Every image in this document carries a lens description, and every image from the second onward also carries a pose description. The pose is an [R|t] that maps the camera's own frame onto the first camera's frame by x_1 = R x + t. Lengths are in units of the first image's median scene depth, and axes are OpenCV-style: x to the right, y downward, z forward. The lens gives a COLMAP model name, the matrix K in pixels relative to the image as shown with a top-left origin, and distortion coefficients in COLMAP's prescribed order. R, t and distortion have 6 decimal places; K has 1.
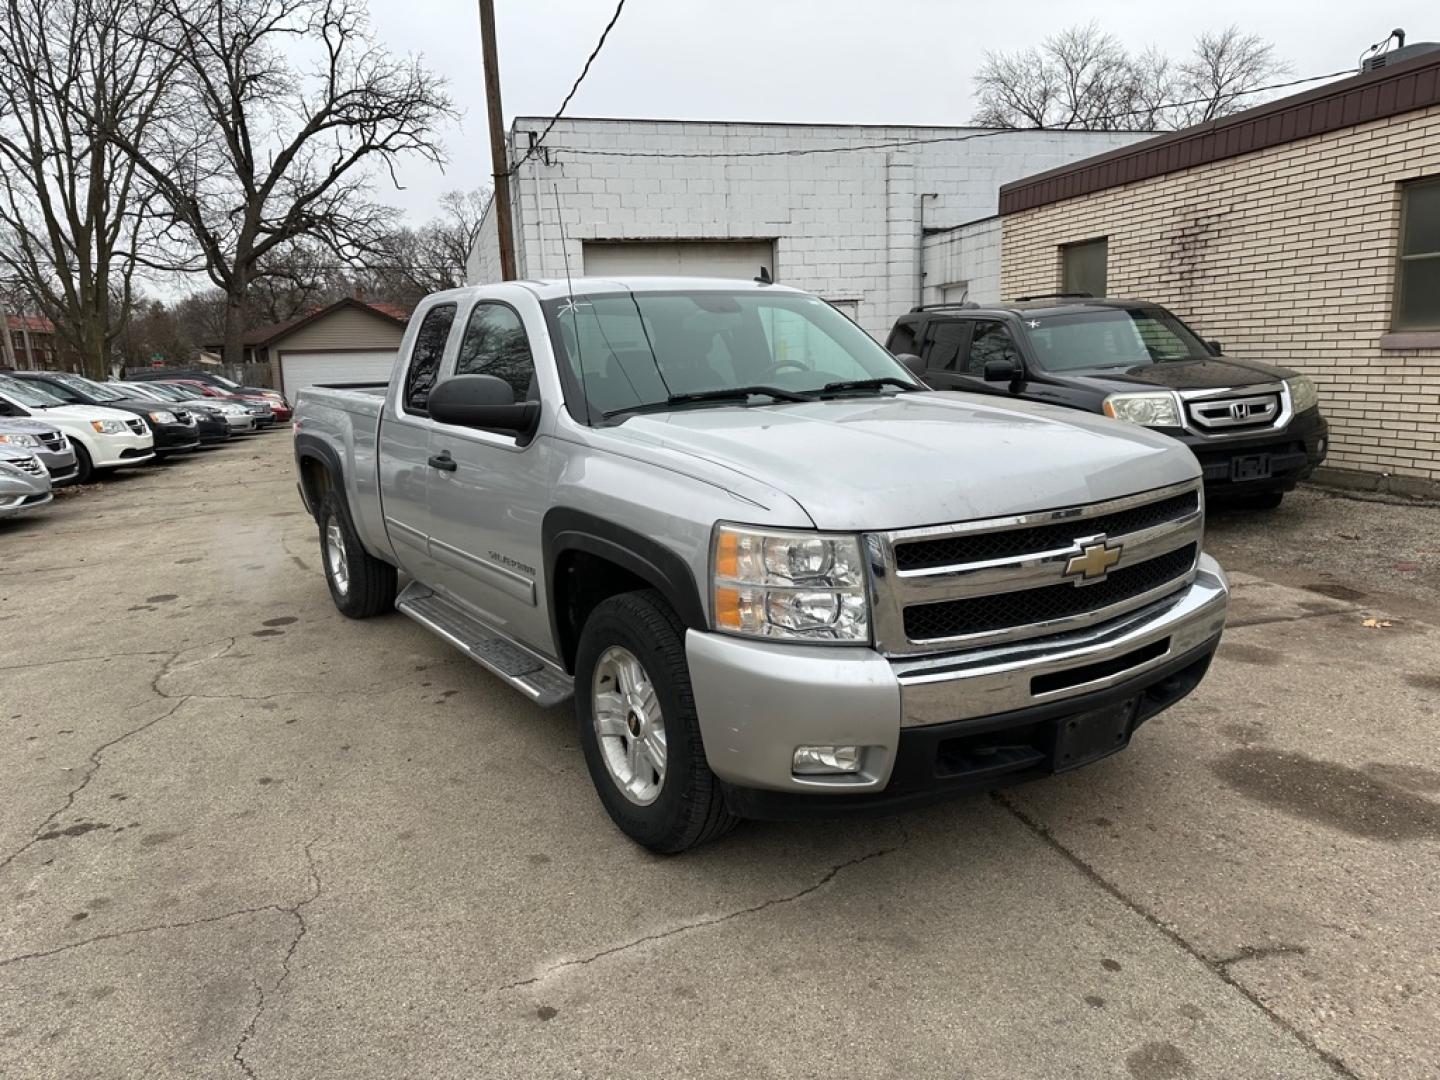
lens RADIAL K [[1010.4, 0, 720.5], [0, 1010.4, 526.2], [0, 0, 1]] dist [0.073312, -0.090287]
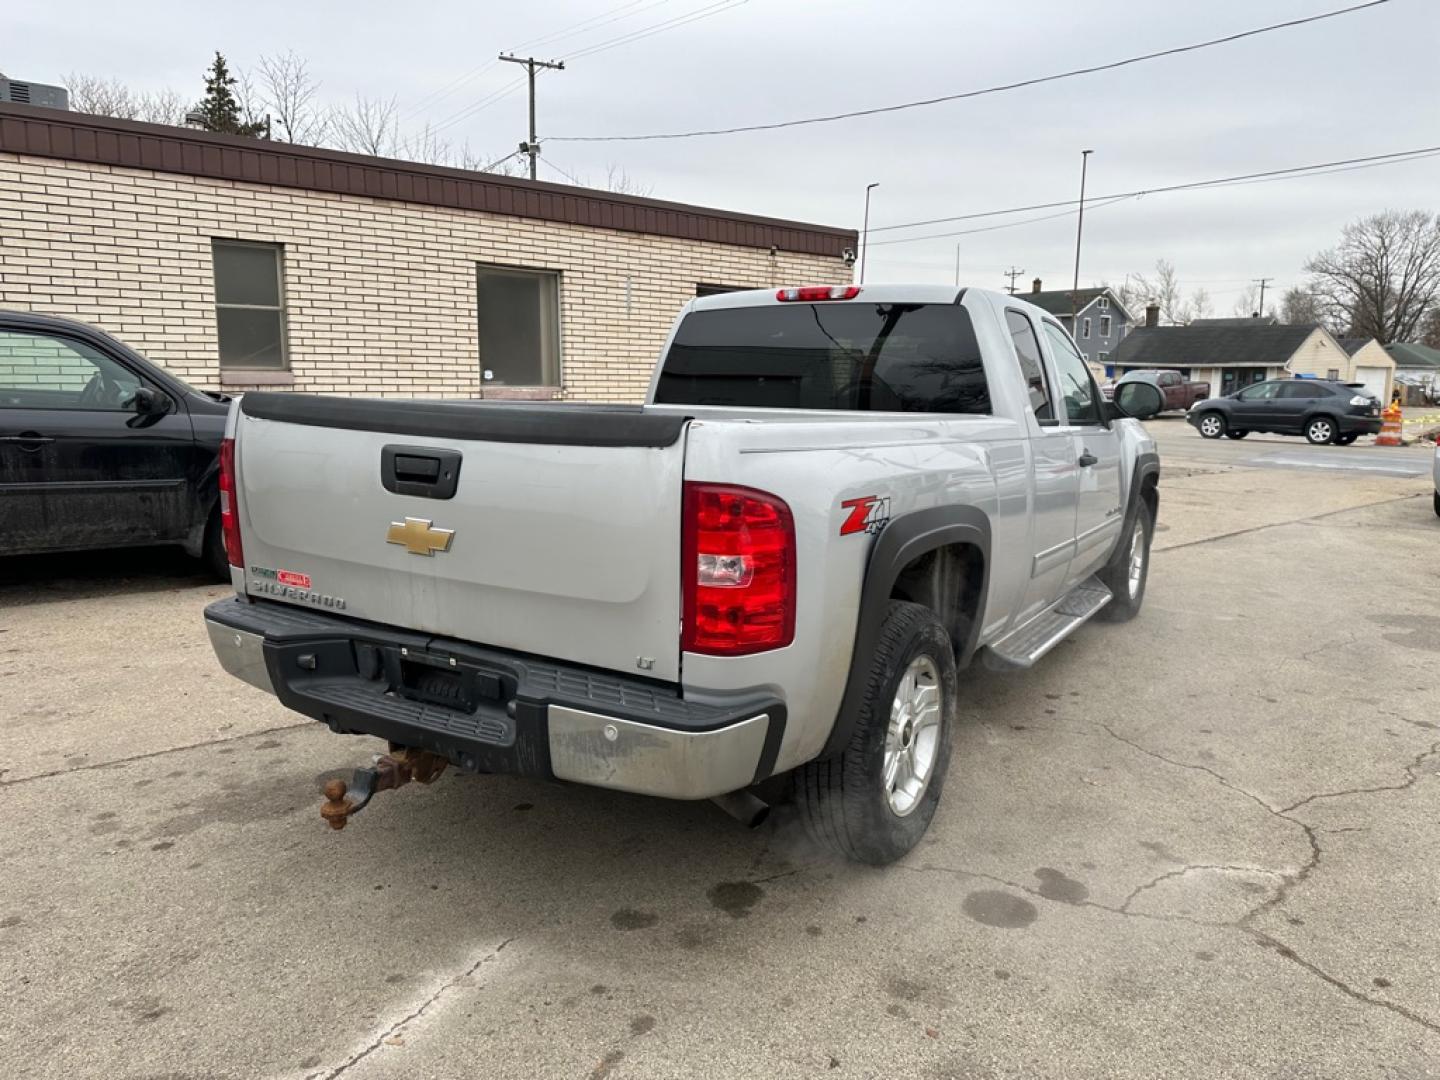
lens RADIAL K [[998.5, 0, 727.3], [0, 998.5, 541.1], [0, 0, 1]] dist [0.005235, -0.010602]
pose [[-0.417958, -0.115328, 0.901117, -1.082075], [0.155635, 0.968155, 0.196094, -0.246875], [-0.895036, 0.222204, -0.386699, 1.760280]]
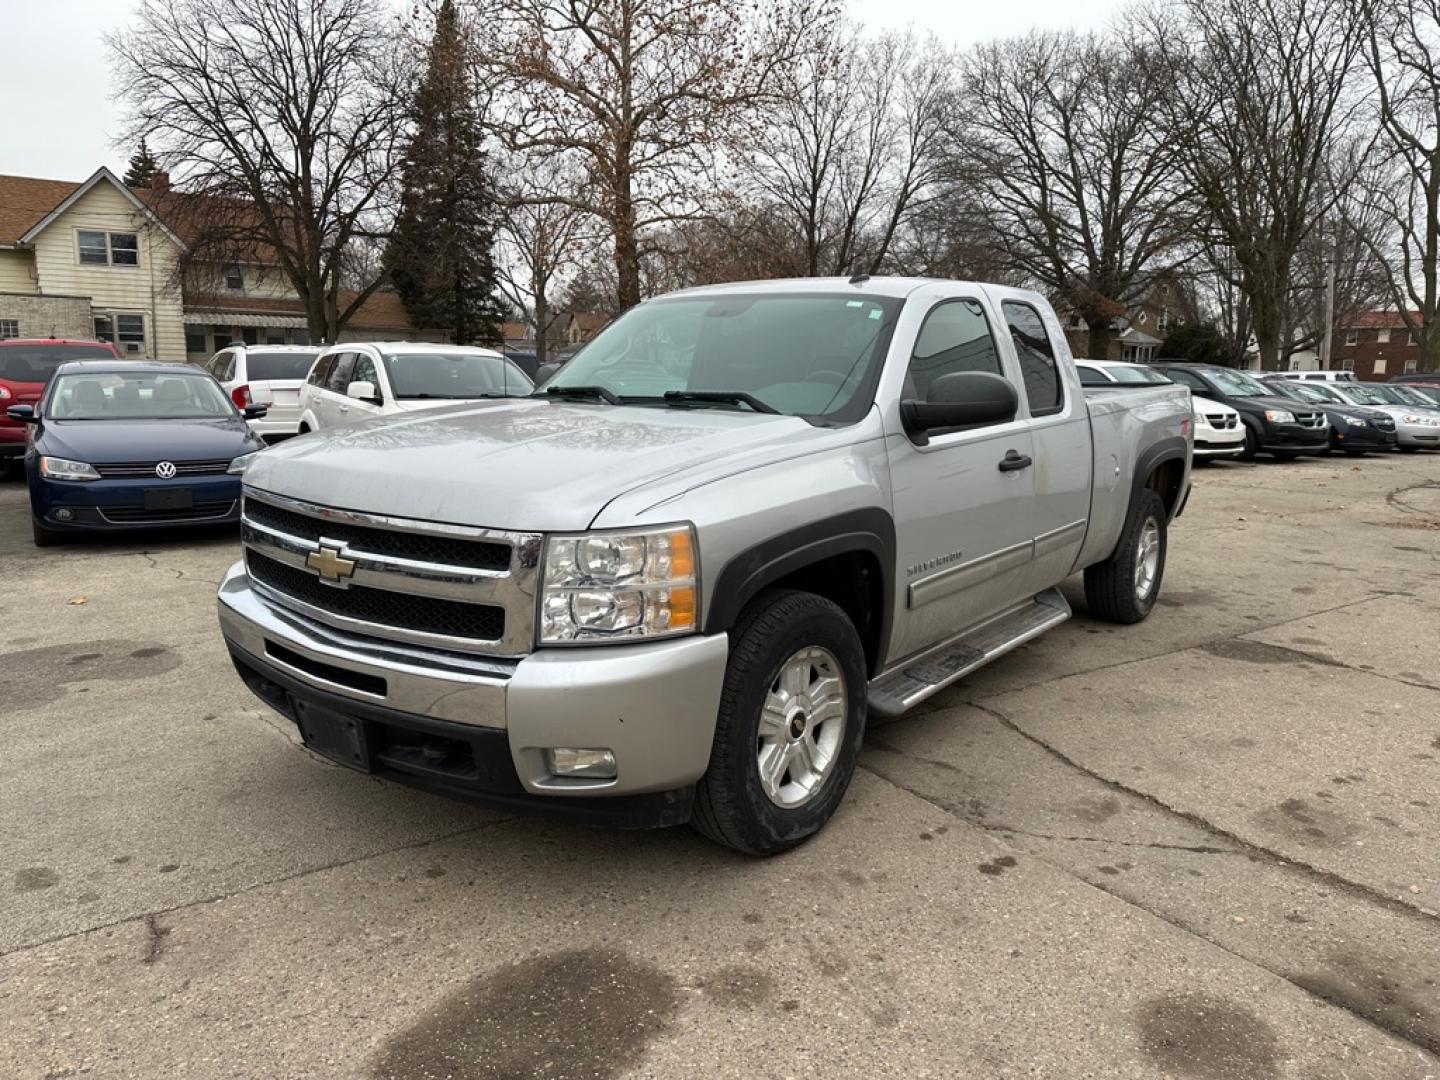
lens RADIAL K [[1020.1, 0, 720.0], [0, 1020.1, 540.0], [0, 0, 1]] dist [0.003524, -0.003933]
pose [[0.302133, 0.205768, -0.930793, 0.988243], [-0.190034, 0.969828, 0.152713, -0.152015], [0.934132, 0.130743, 0.332120, 0.711046]]
